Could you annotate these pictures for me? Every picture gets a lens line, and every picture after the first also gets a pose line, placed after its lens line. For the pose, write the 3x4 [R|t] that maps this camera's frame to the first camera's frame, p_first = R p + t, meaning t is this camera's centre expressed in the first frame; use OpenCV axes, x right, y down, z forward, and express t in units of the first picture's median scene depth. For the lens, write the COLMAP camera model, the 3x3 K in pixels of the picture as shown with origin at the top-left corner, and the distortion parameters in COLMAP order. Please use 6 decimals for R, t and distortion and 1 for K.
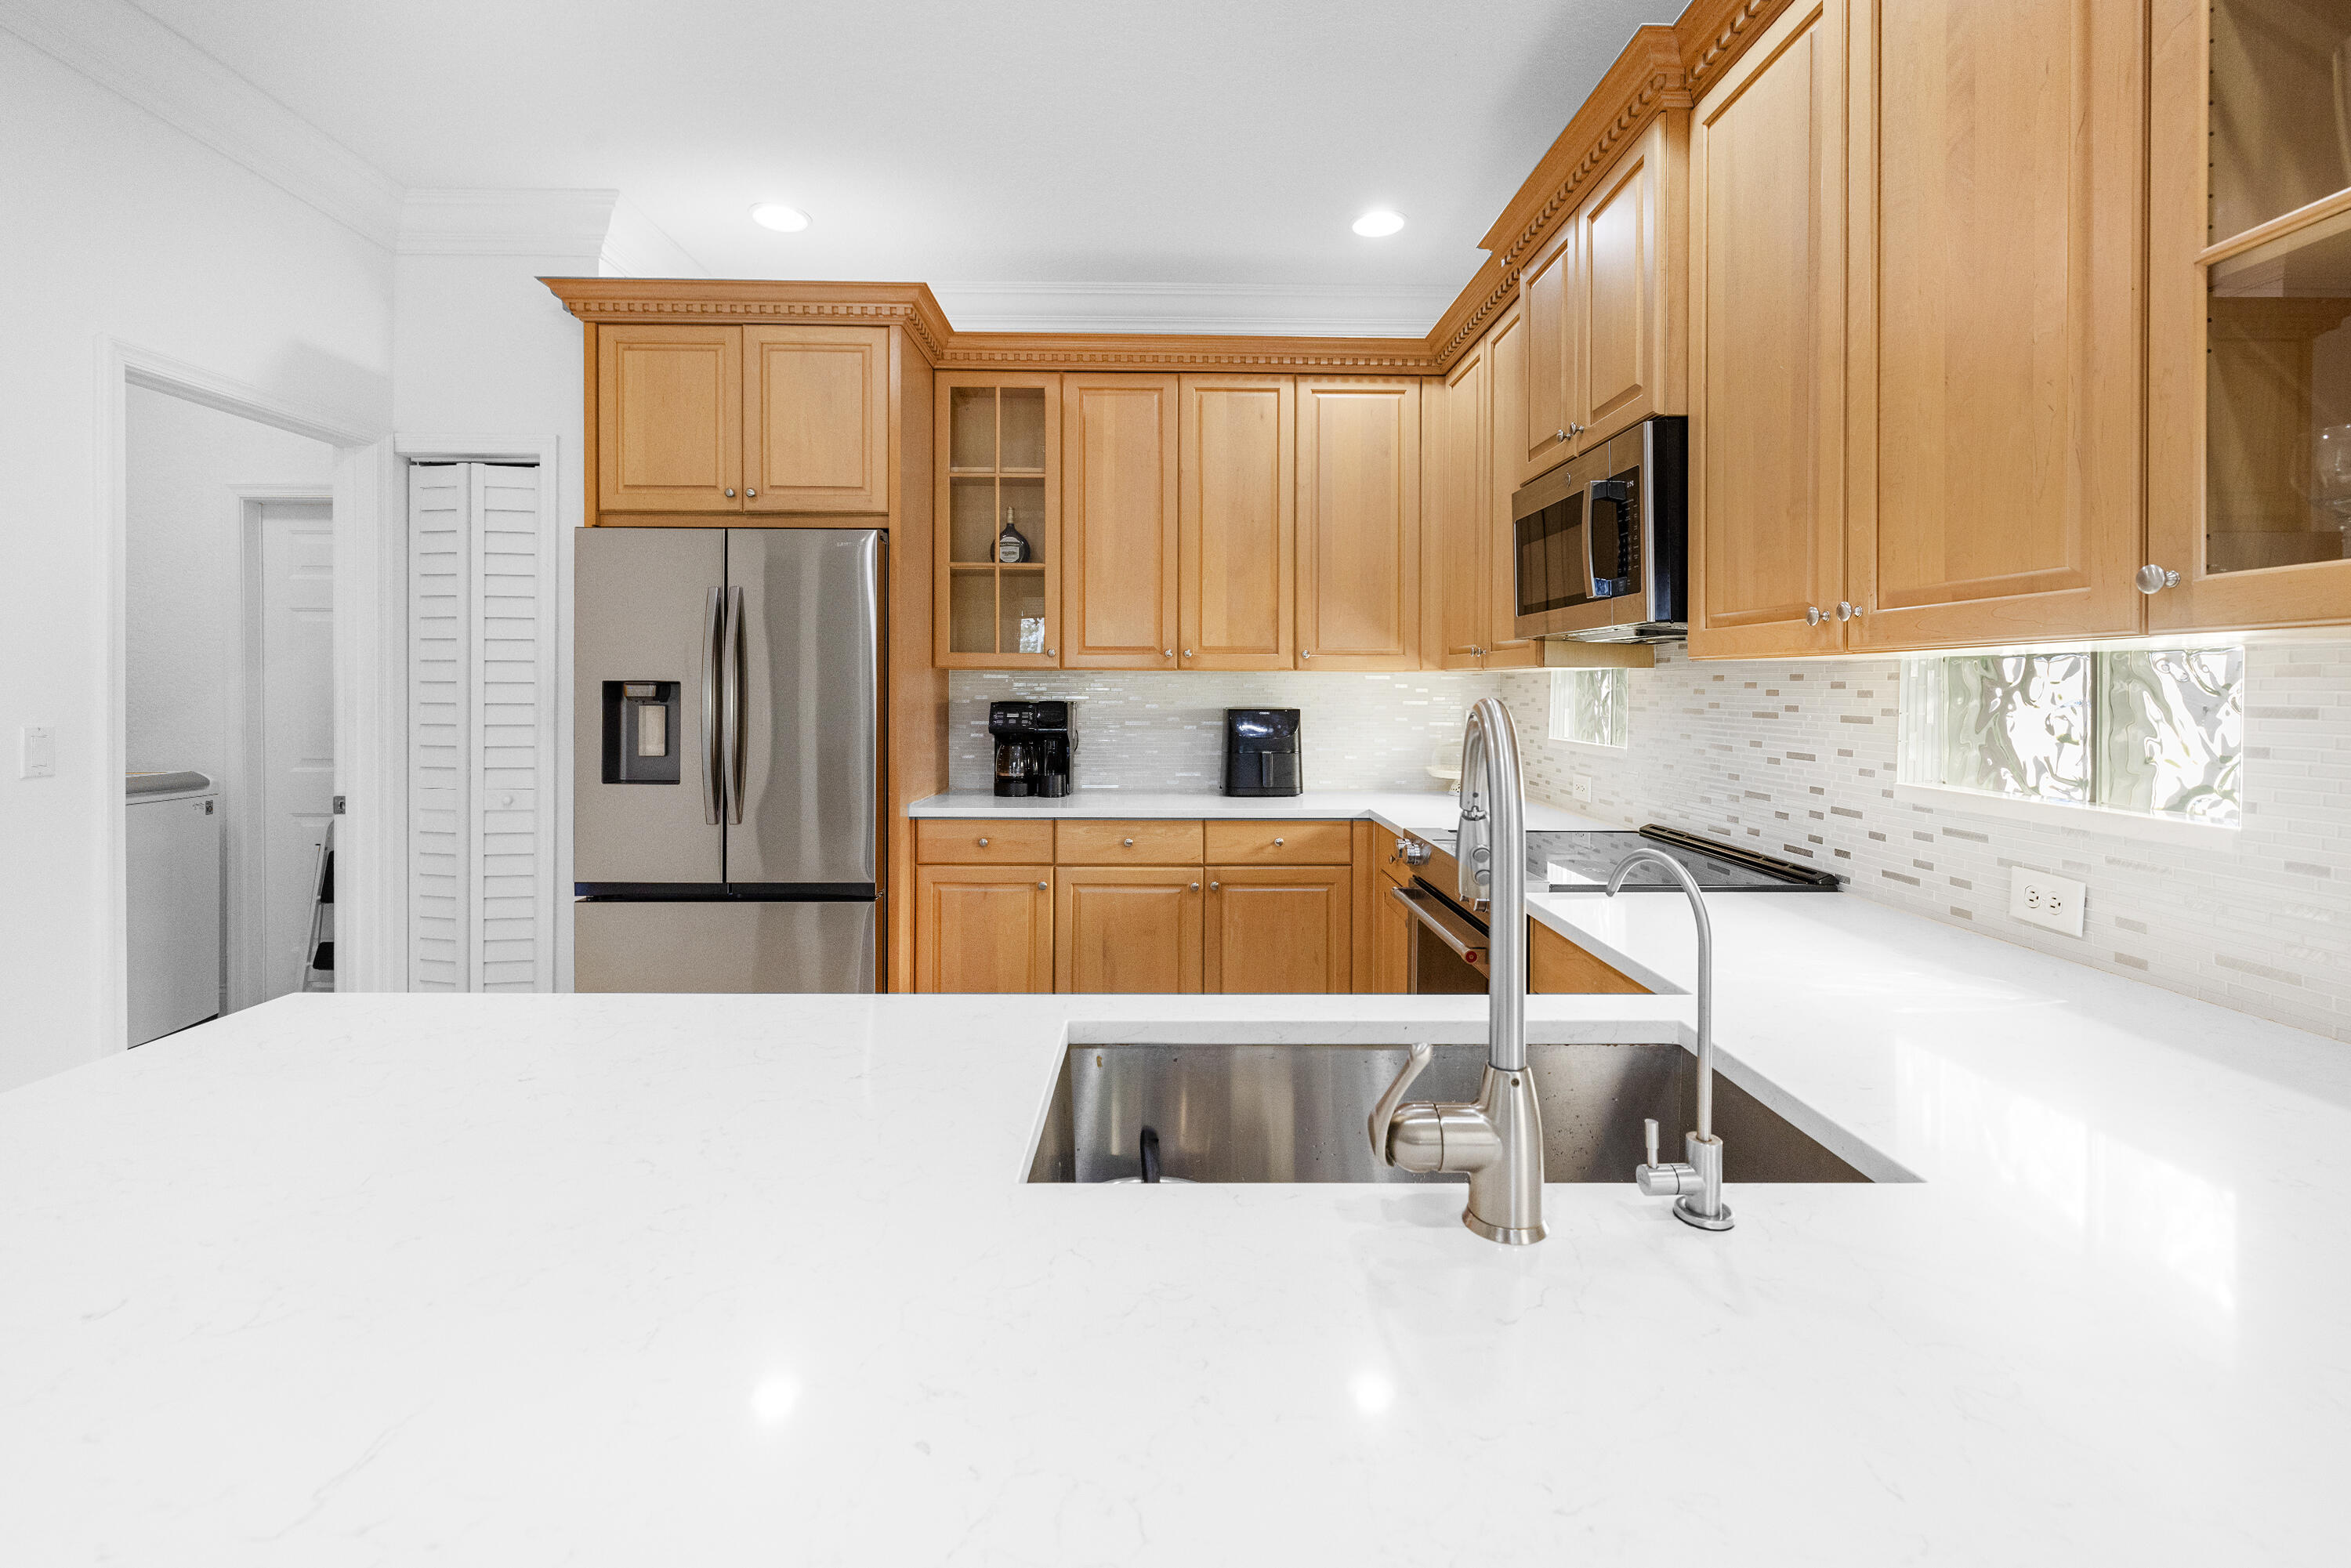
lens RADIAL K [[1017.0, 0, 1177.8], [0, 1017.0, 684.3], [0, 0, 1]] dist [0.000980, 0.000218]
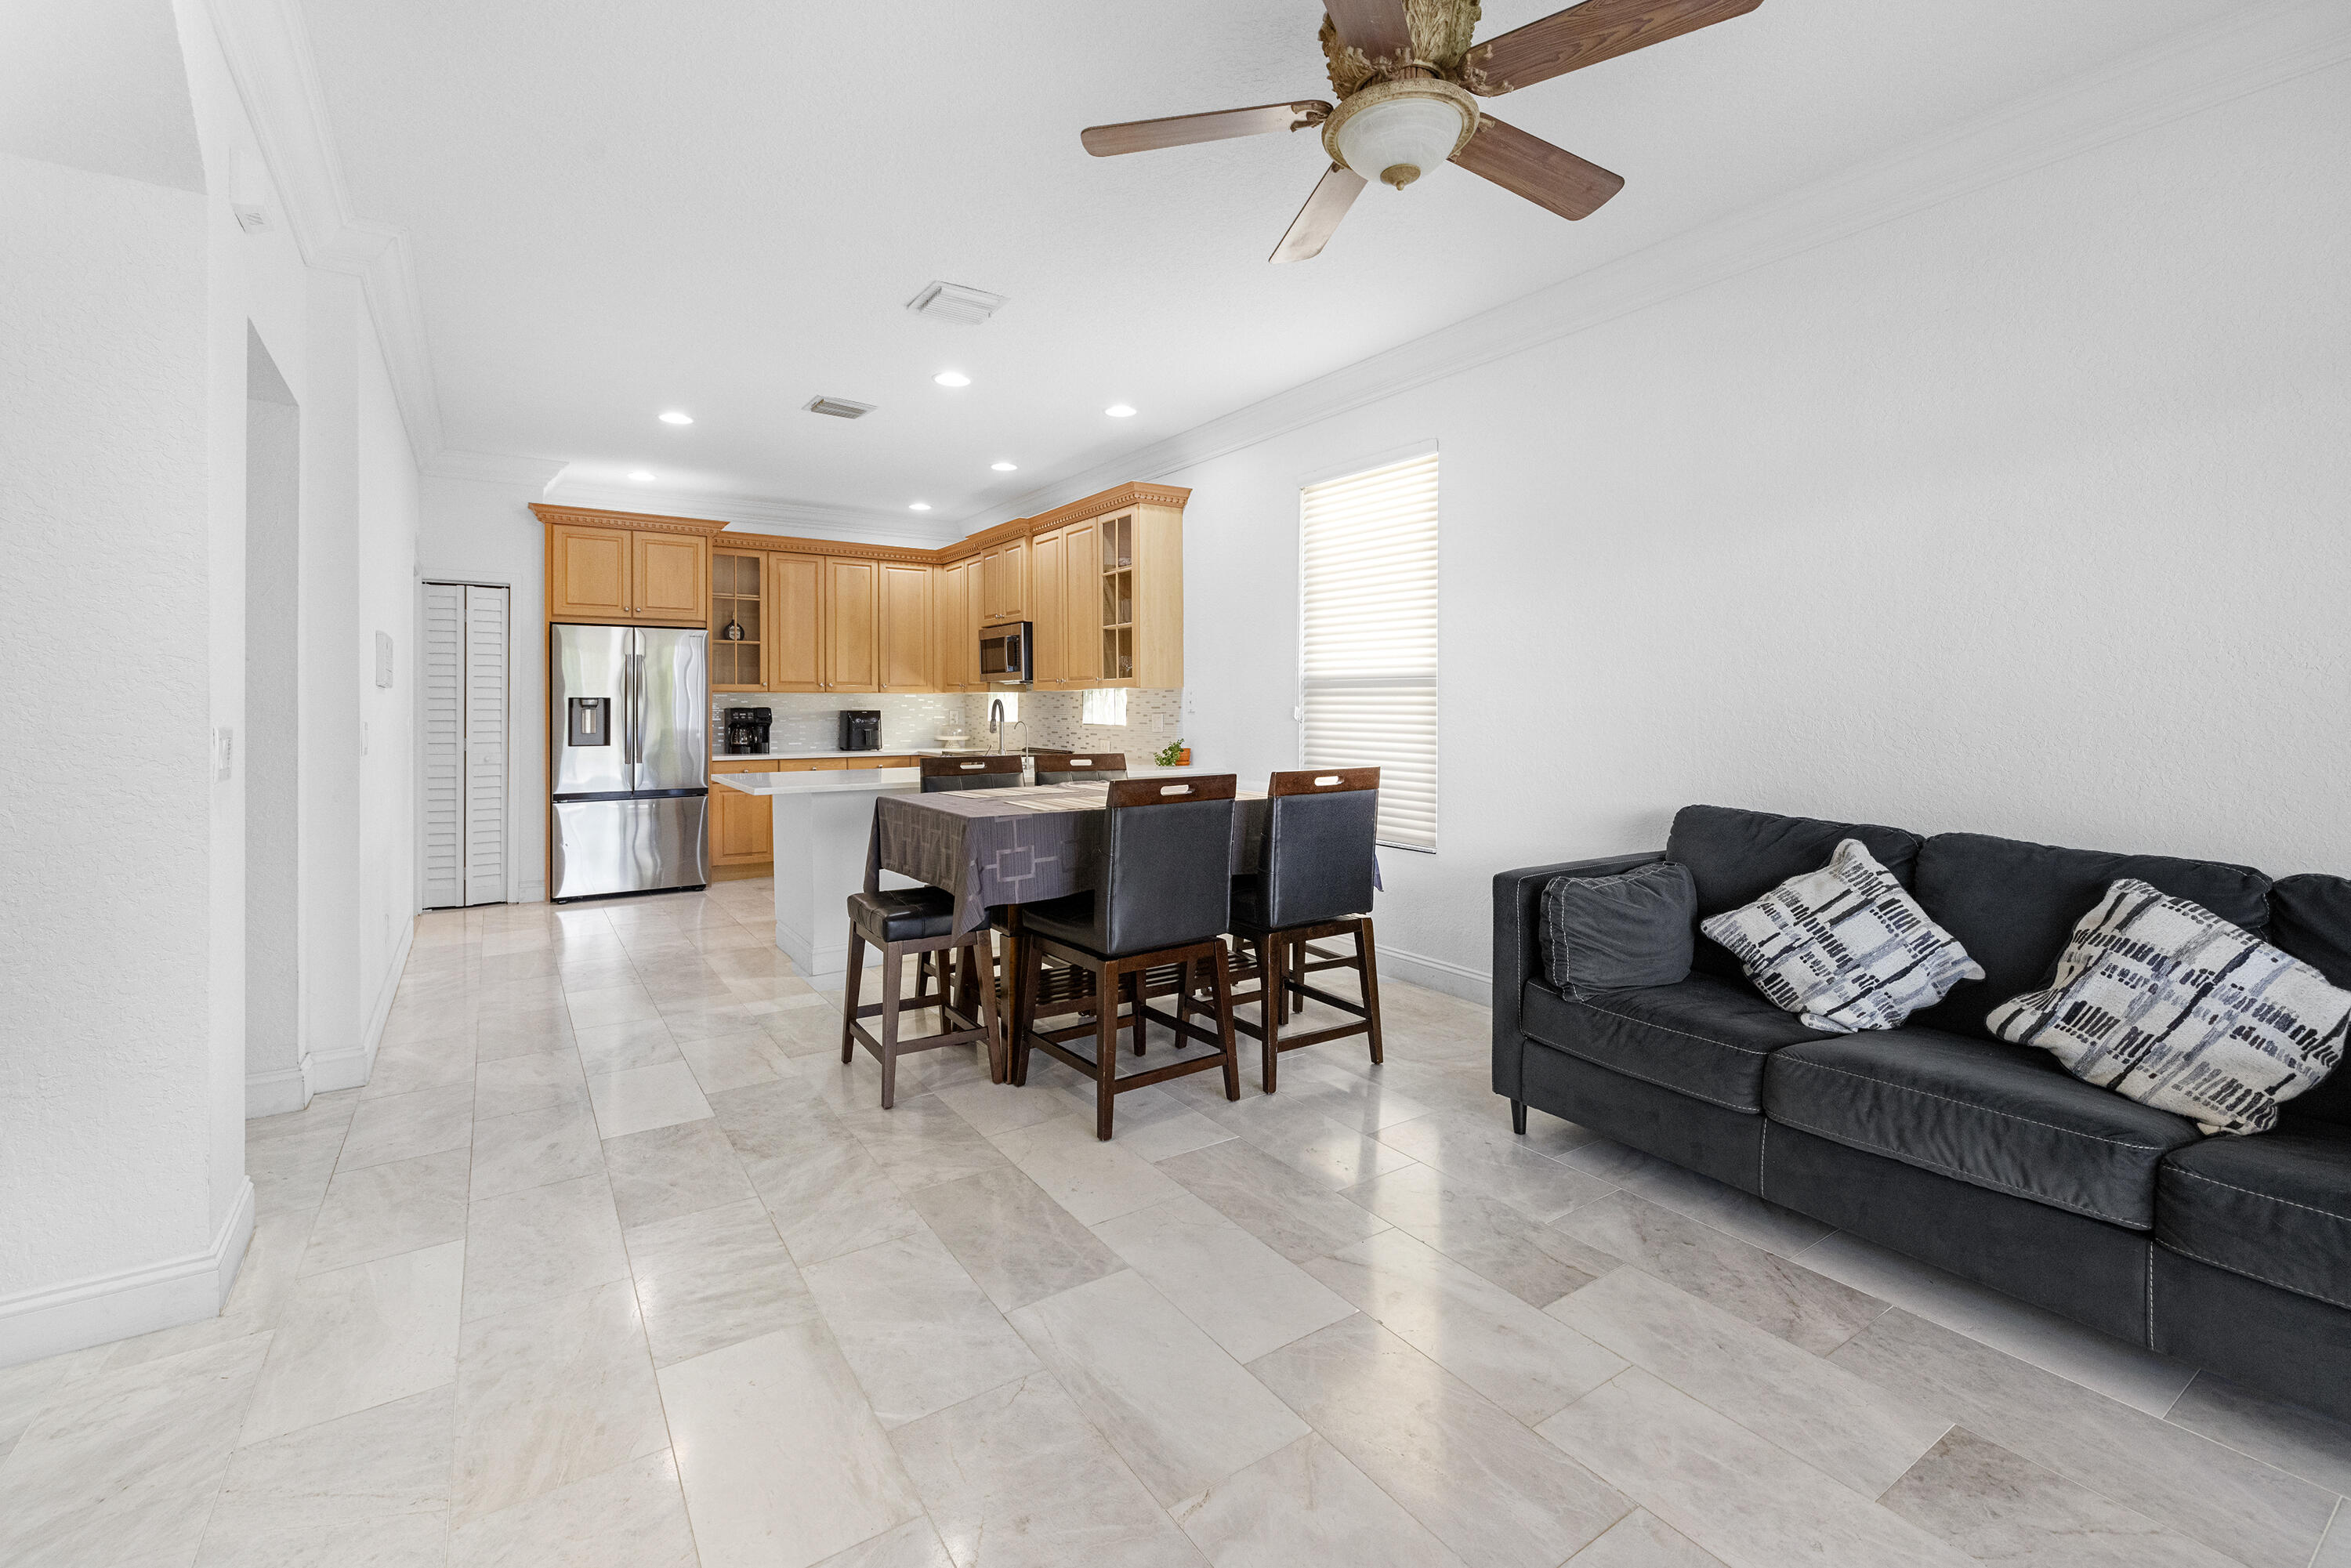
lens RADIAL K [[1019.7, 0, 1178.6], [0, 1019.7, 702.1], [0, 0, 1]] dist [0.001585, 0.000103]
pose [[0.841505, -0.003858, 0.540235, -0.589291], [0.003803, 0.999992, 0.001216, 0.007228], [-0.540236, 0.001031, 0.841513, -1.347040]]
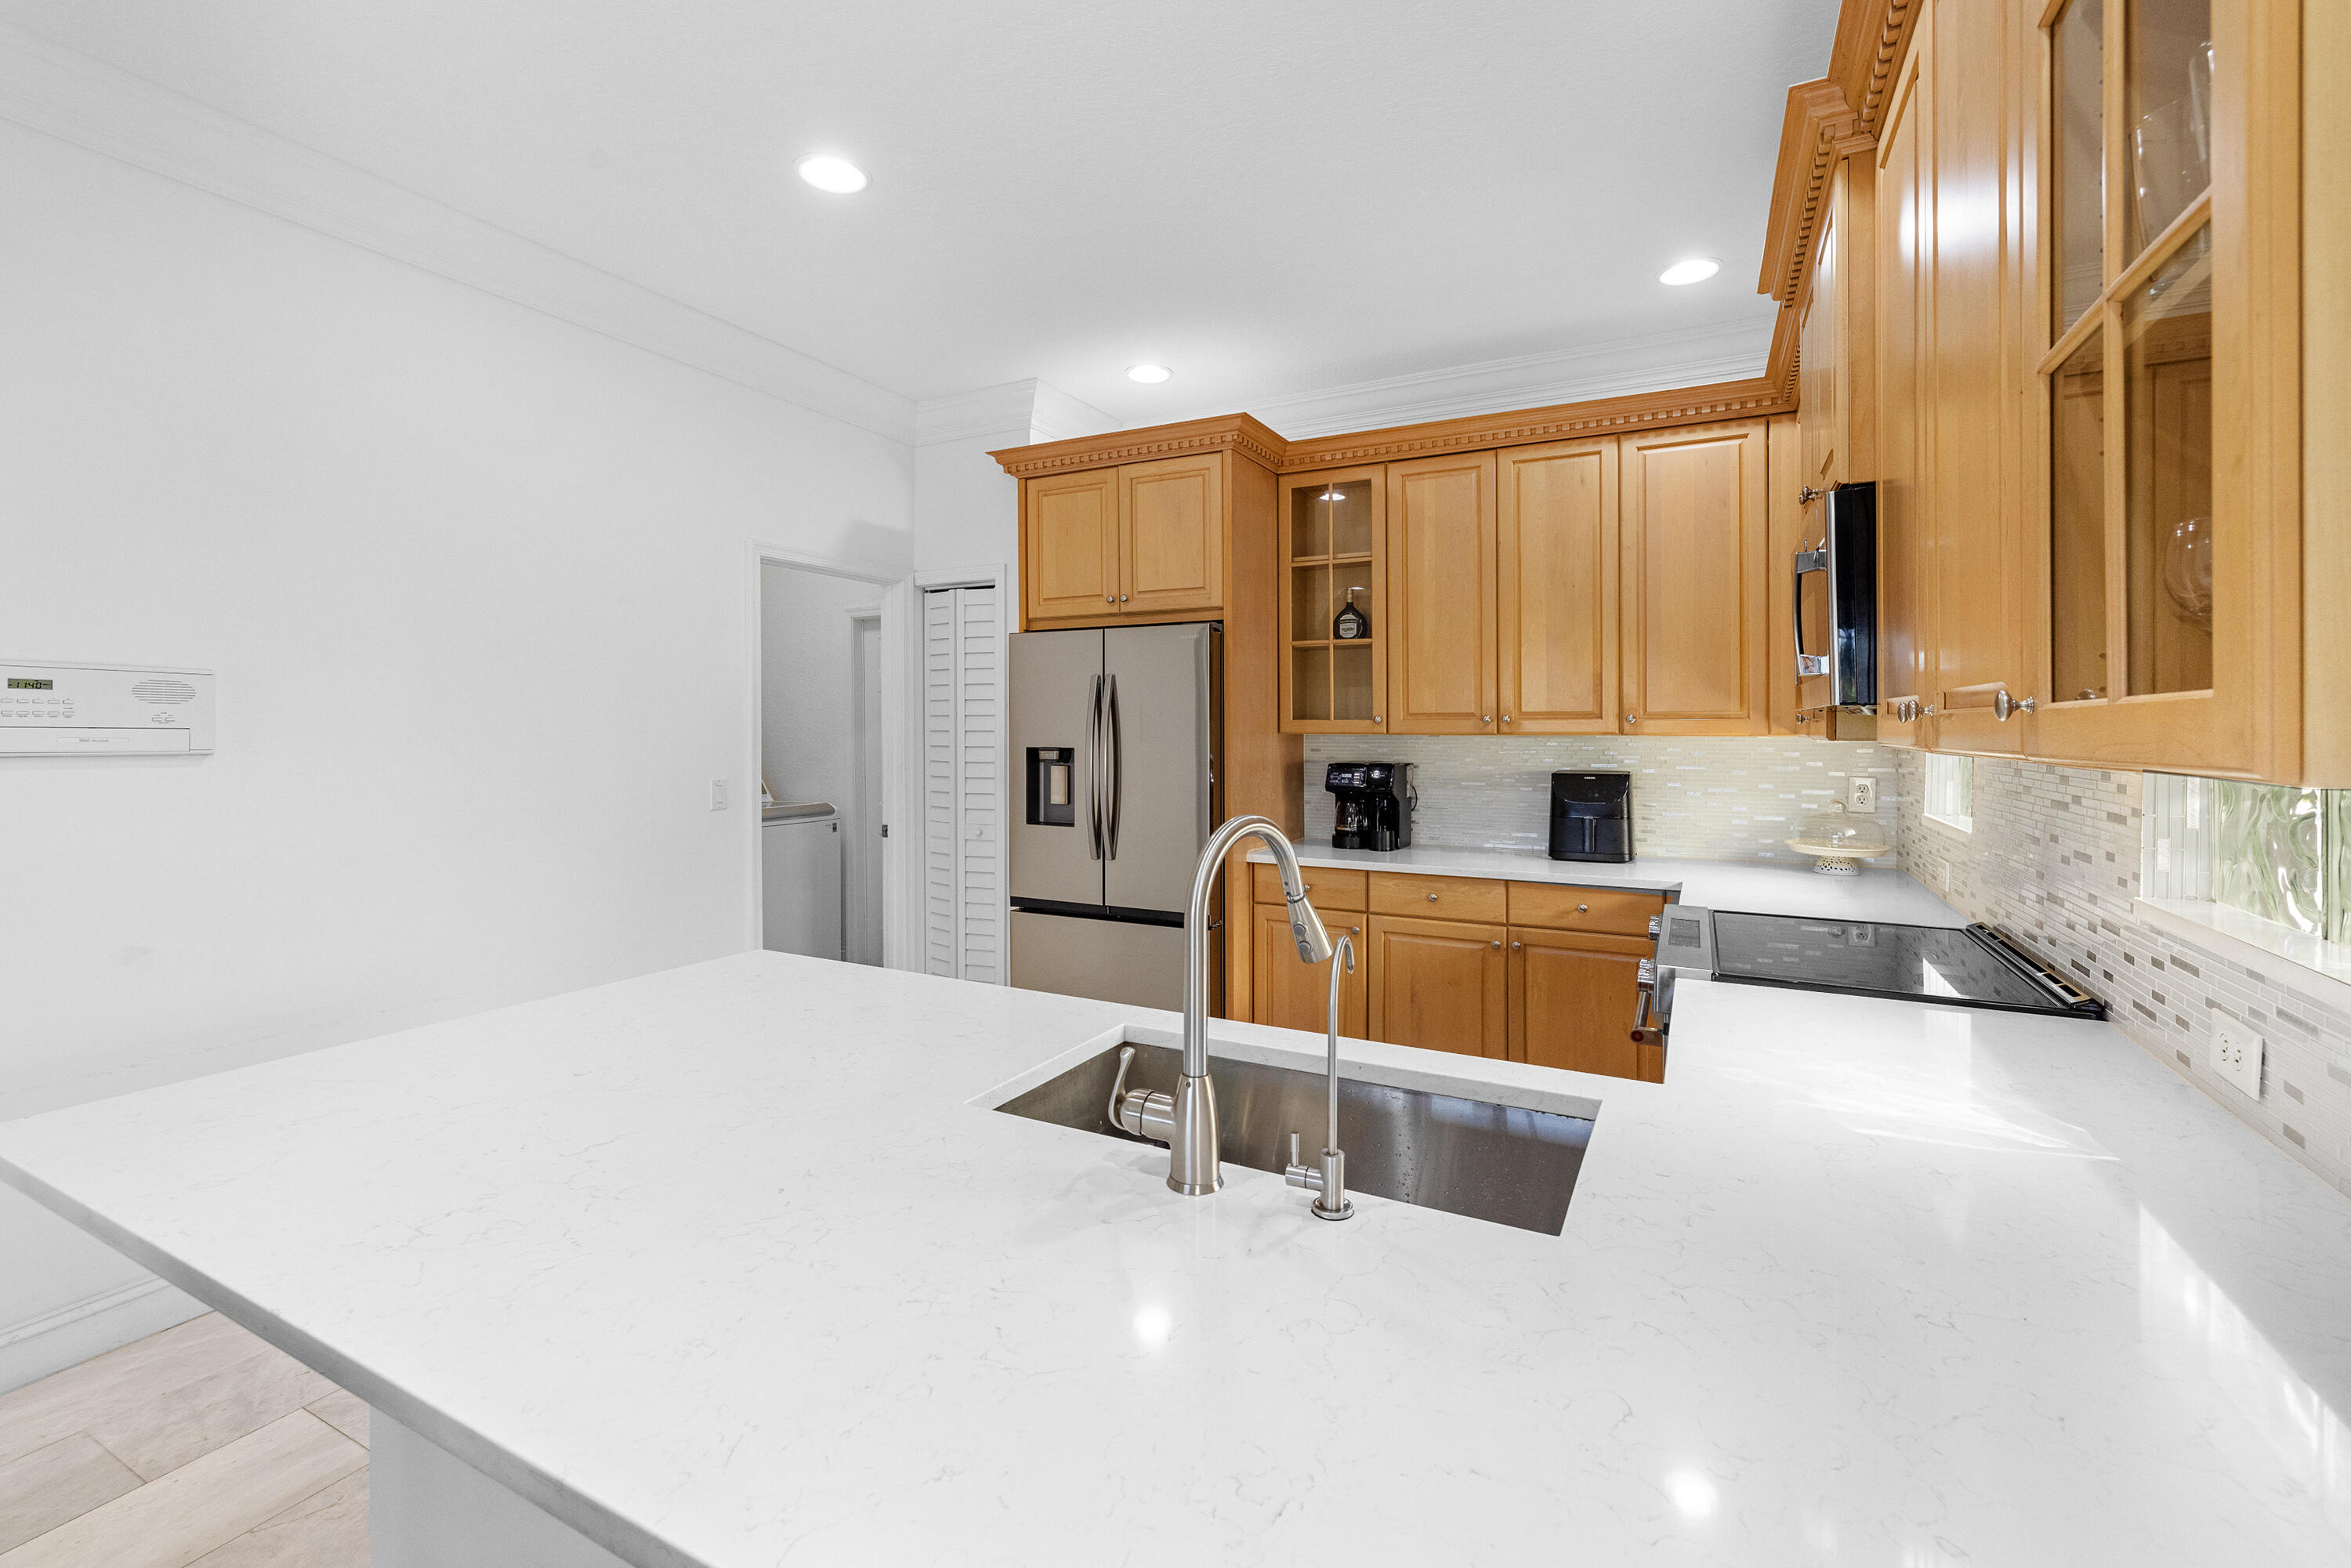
lens RADIAL K [[1006.6, 0, 1181.1], [0, 1006.6, 722.5], [0, 0, 1]] dist [-0.000446, 0.000321]
pose [[0.878664, -0.007205, -0.477386, 0.225907], [0.006309, 0.999974, -0.003479, -0.027542], [0.477399, 0.000045, 0.878687, -0.061445]]
